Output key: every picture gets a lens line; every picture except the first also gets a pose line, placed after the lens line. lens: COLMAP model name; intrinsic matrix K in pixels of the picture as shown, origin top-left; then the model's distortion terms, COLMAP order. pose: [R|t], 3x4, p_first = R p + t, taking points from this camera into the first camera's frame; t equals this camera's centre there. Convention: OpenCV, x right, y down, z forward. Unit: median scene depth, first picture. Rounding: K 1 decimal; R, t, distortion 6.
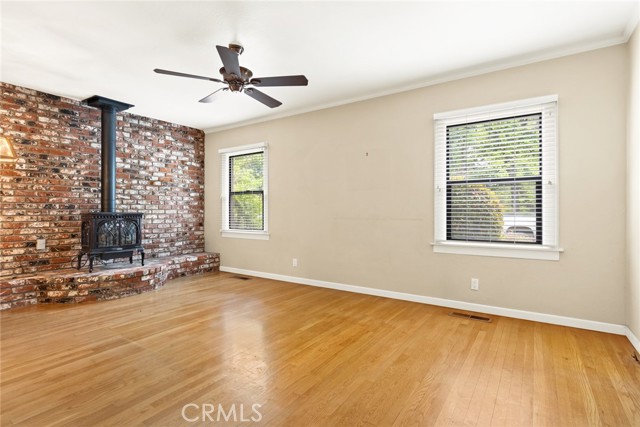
lens RADIAL K [[321.0, 0, 322.0], [0, 321.0, 209.0], [0, 0, 1]] dist [-0.000288, 0.000548]
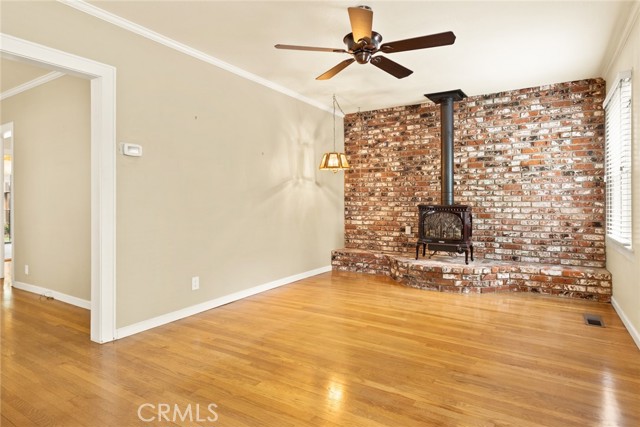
lens RADIAL K [[362.5, 0, 321.3], [0, 362.5, 197.5], [0, 0, 1]] dist [0.003433, 0.000415]
pose [[0.031443, -0.010210, -0.999453, 0.410617], [0.005897, 0.999932, -0.010030, -0.002235], [0.999488, -0.005579, 0.031501, 0.520694]]
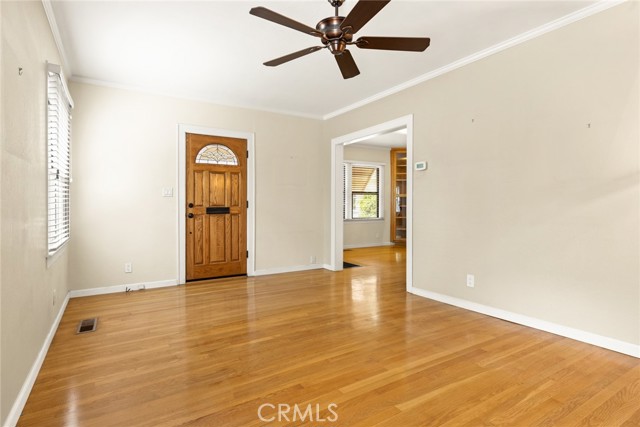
lens RADIAL K [[338.0, 0, 322.2], [0, 338.0, 205.0], [0, 0, 1]] dist [-0.000009, -0.000033]
pose [[-0.914230, 0.001452, 0.405193, -0.342846], [0.001304, 0.999999, -0.000642, 0.003444], [-0.405193, -0.000058, -0.914231, 1.067567]]
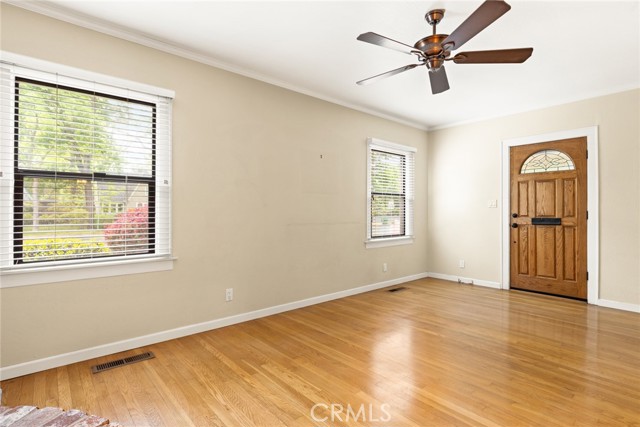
lens RADIAL K [[321.0, 0, 322.0], [0, 321.0, 209.0], [0, 0, 1]] dist [-0.000288, 0.000548]
pose [[0.257798, 0.011201, 0.966134, -0.673018], [-0.006006, 0.999932, -0.009990, -0.003293], [-0.966180, -0.003227, 0.257848, 0.642235]]
